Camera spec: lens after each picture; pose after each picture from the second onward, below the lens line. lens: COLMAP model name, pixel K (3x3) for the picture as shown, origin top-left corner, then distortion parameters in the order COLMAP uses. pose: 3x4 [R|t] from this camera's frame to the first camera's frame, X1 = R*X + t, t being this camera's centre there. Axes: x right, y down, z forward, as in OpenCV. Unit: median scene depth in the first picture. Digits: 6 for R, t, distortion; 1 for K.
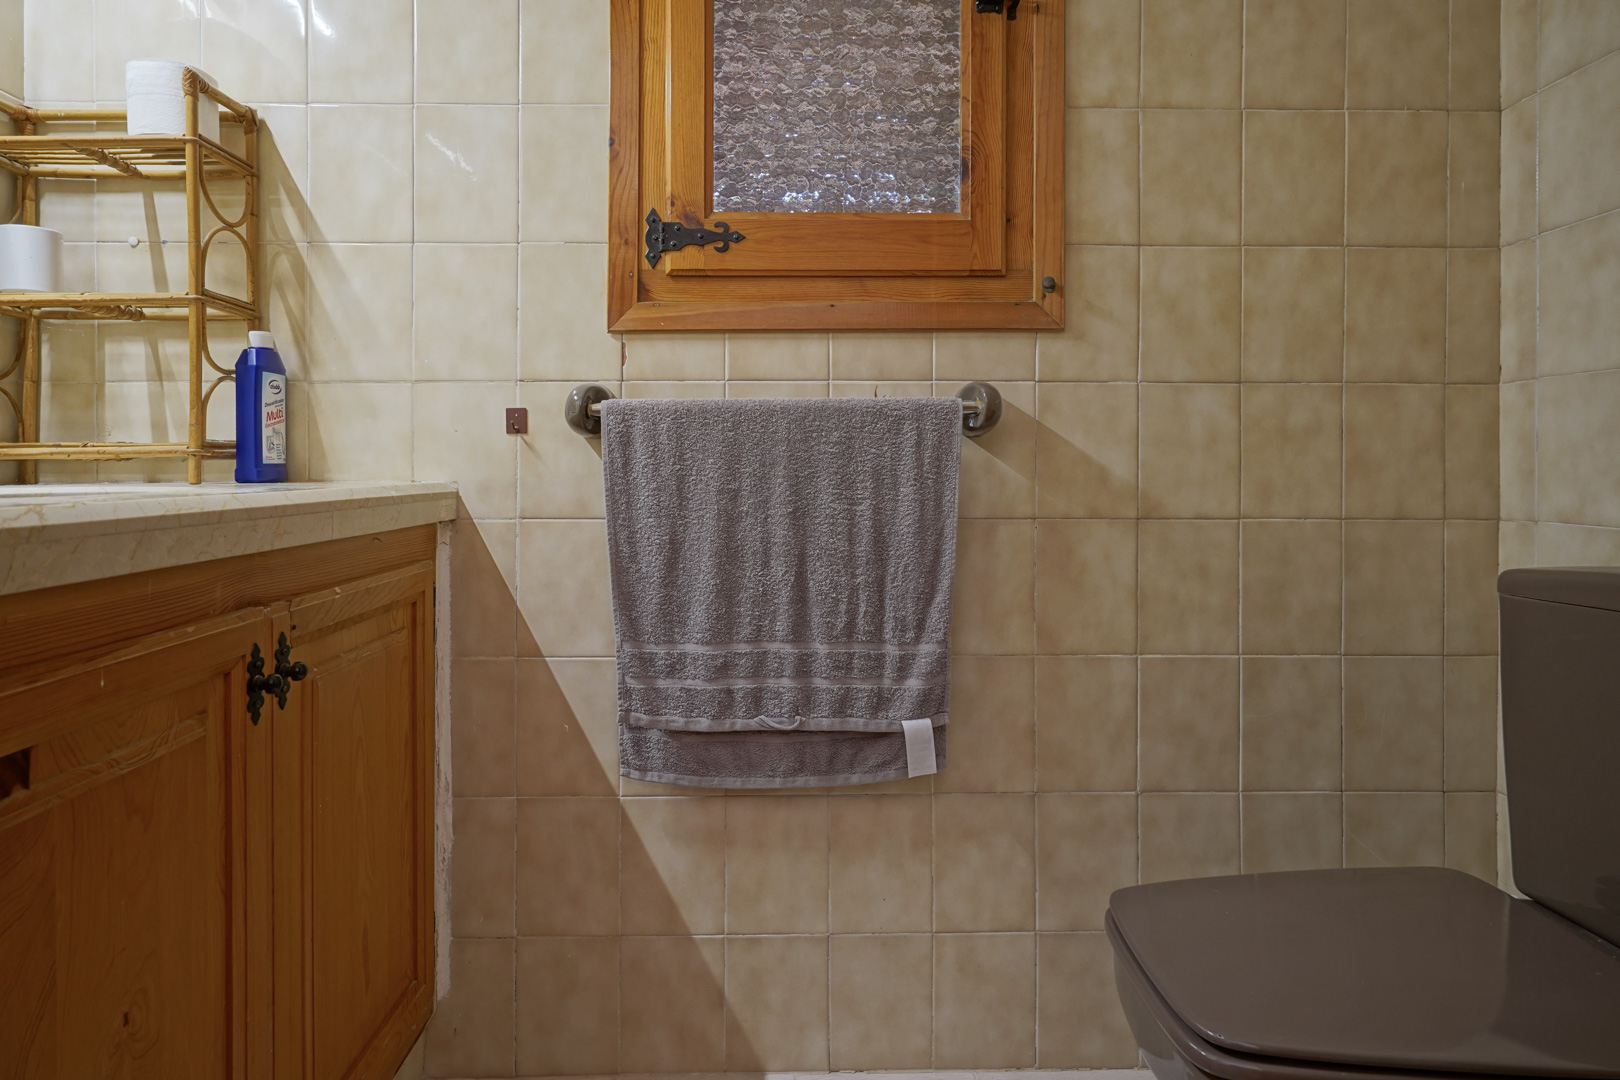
lens RADIAL K [[980.3, 0, 810.0], [0, 980.3, 540.0], [0, 0, 1]] dist [0.009205, 0.001638]
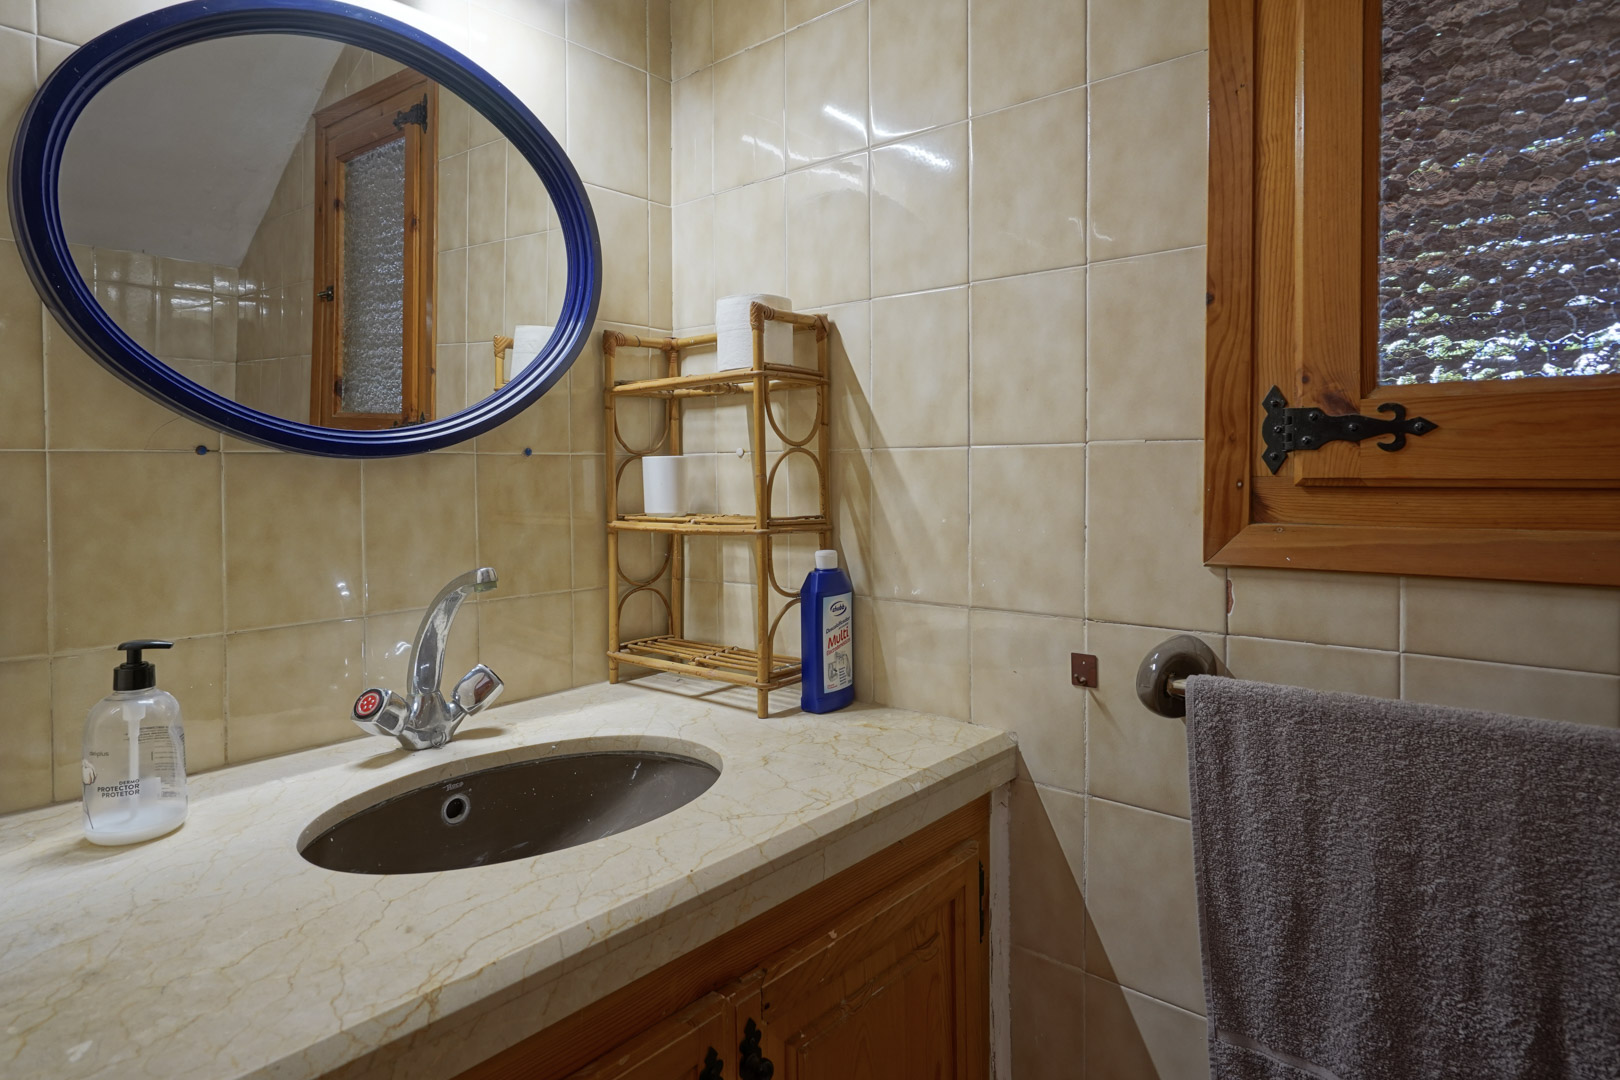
lens RADIAL K [[938.4, 0, 810.9], [0, 938.4, 477.5], [0, 0, 1]] dist [0.005088, 0.000317]
pose [[0.738328, 0.006775, -0.674408, 0.040290], [-0.001839, 0.999966, 0.008032, -0.283834], [0.674440, -0.004690, 0.738315, 0.315942]]
